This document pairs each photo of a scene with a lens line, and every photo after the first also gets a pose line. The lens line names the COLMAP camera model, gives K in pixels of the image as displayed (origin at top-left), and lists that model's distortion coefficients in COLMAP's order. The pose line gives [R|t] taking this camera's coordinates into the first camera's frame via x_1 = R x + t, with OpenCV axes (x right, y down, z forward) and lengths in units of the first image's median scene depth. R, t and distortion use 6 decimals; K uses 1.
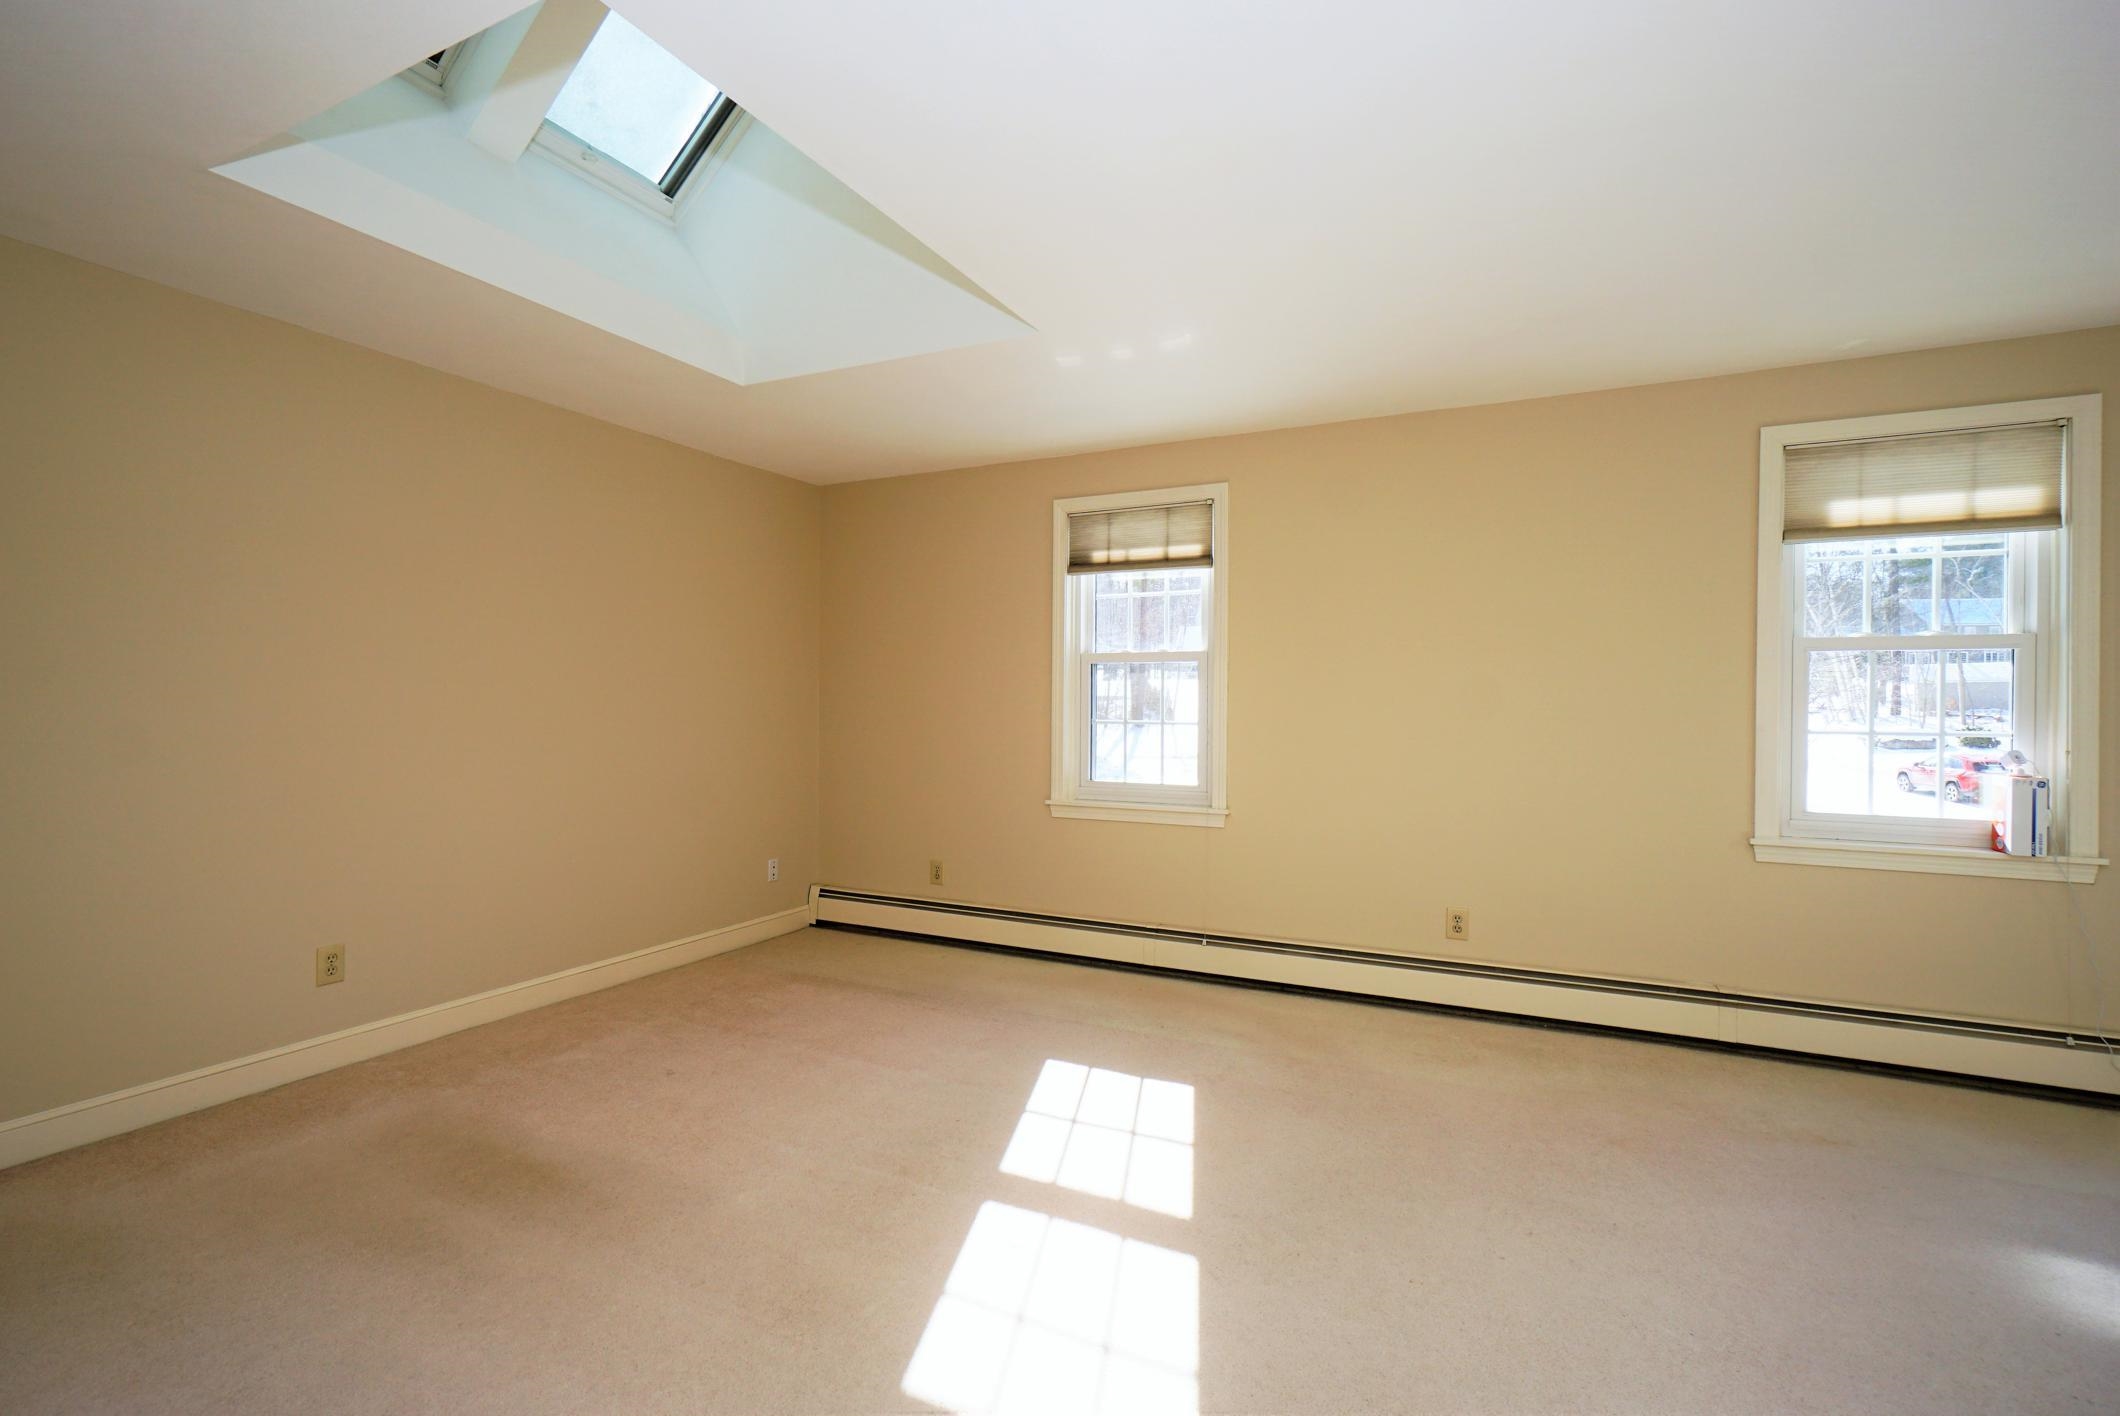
lens RADIAL K [[944.1, 0, 1060.0], [0, 944.1, 708.0], [0, 0, 1]] dist [0.006606, 0.000049]
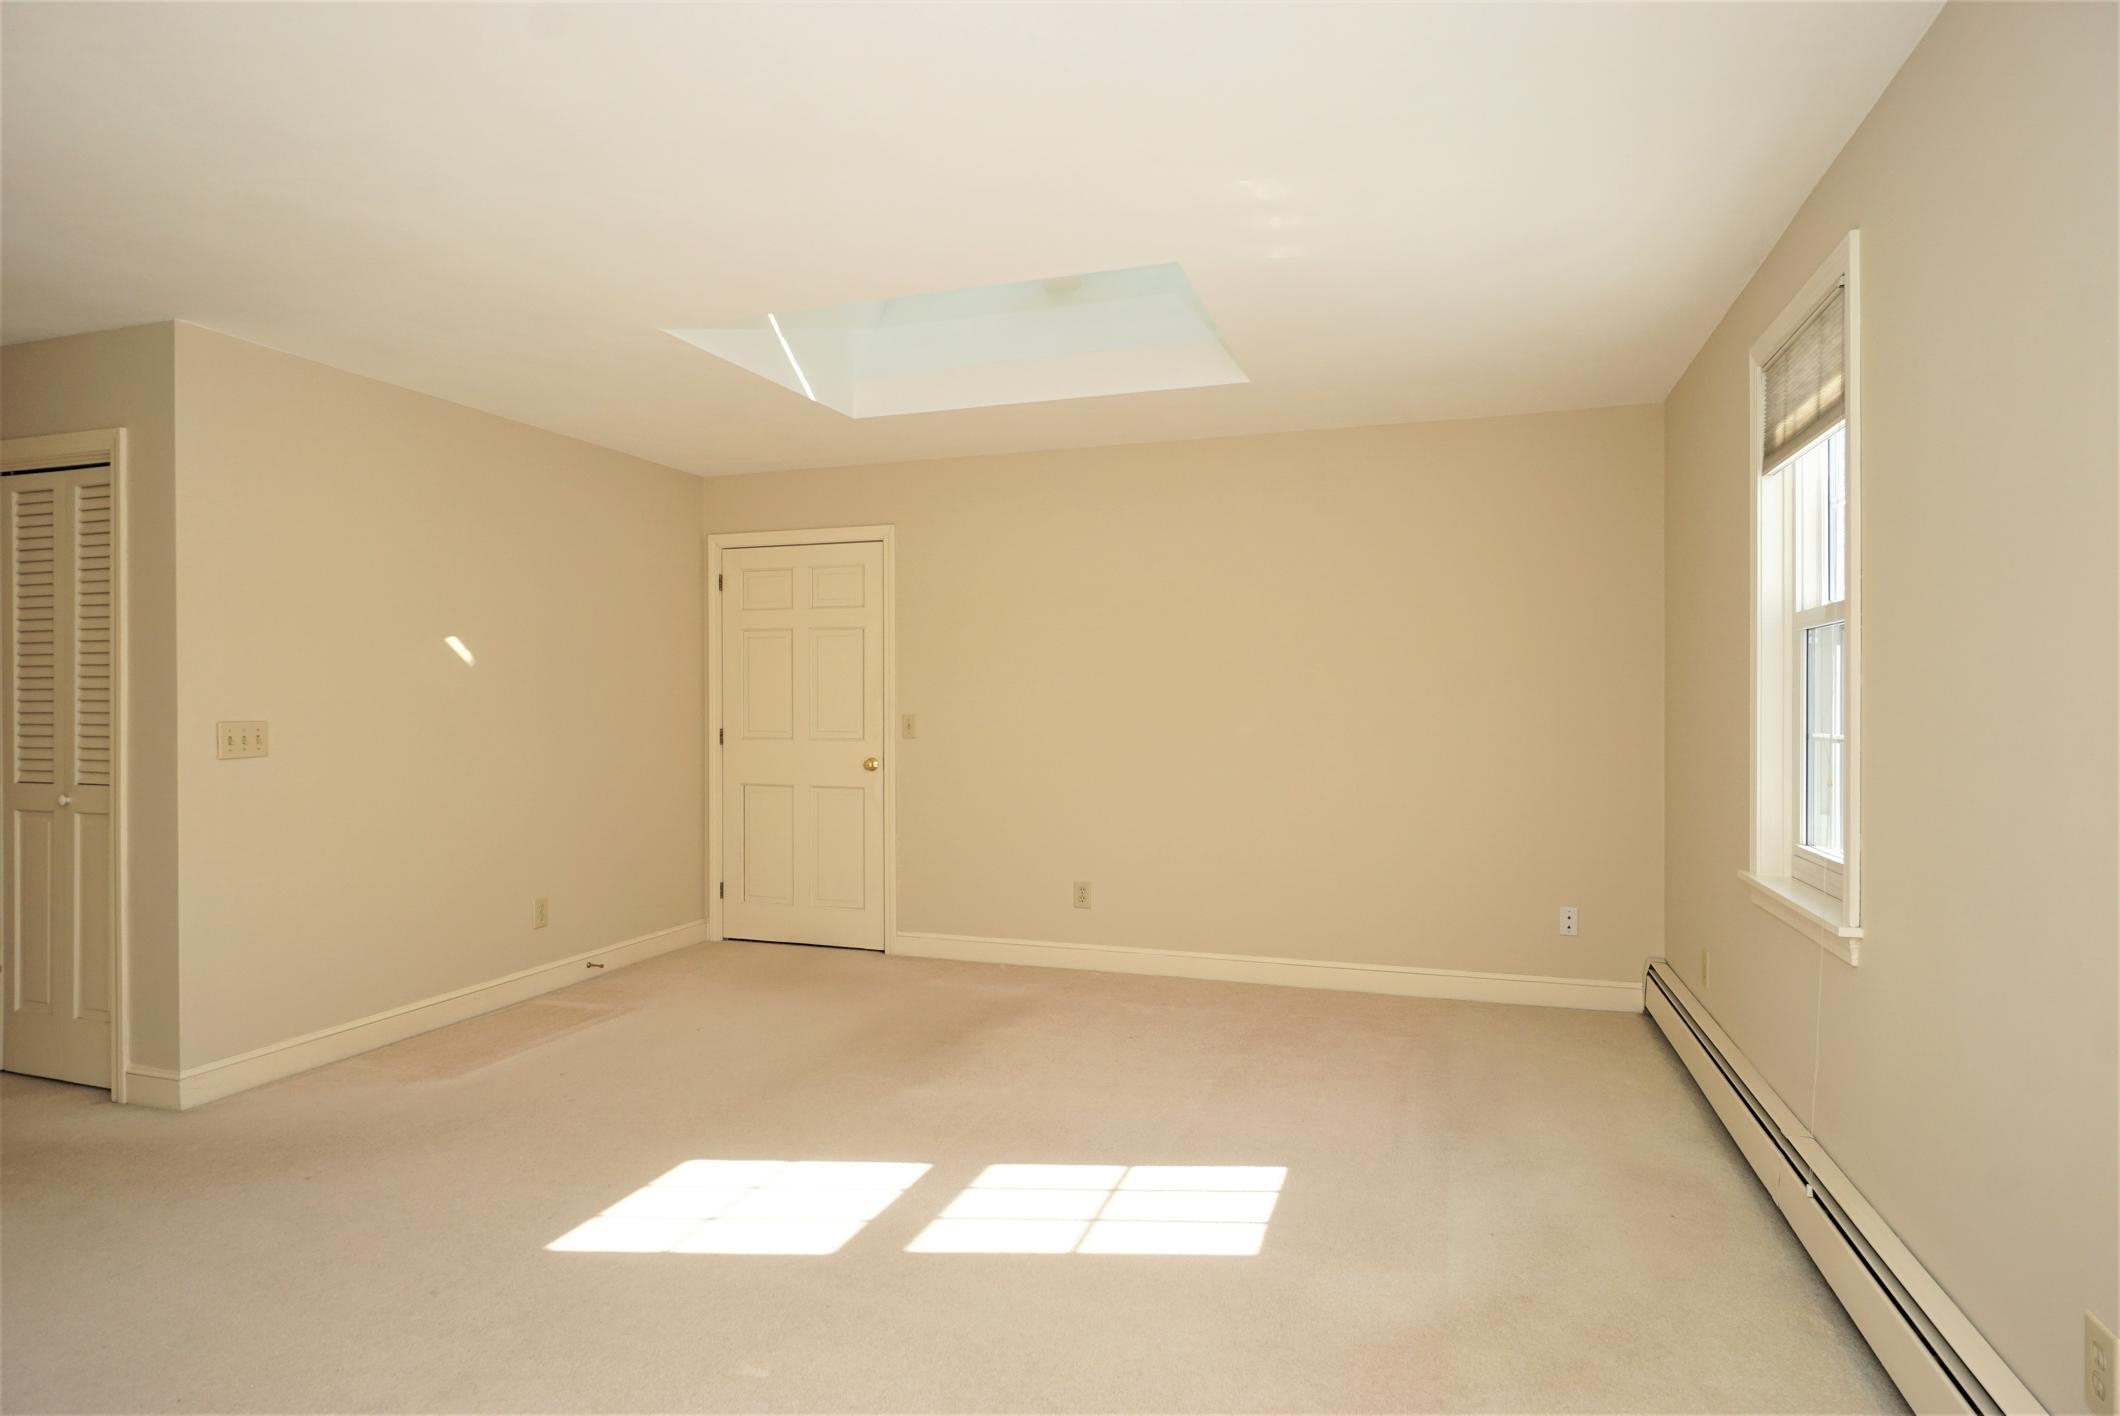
lens RADIAL K [[1261.9, 0, 1151.5], [0, 1261.9, 706.9], [0, 0, 1]] dist [0.048925, 0.000068]
pose [[0.145752, -0.008308, -0.989286, 0.750892], [-0.000510, 0.999964, -0.008473, 0.005122], [0.989321, 0.001739, 0.145742, 0.559662]]
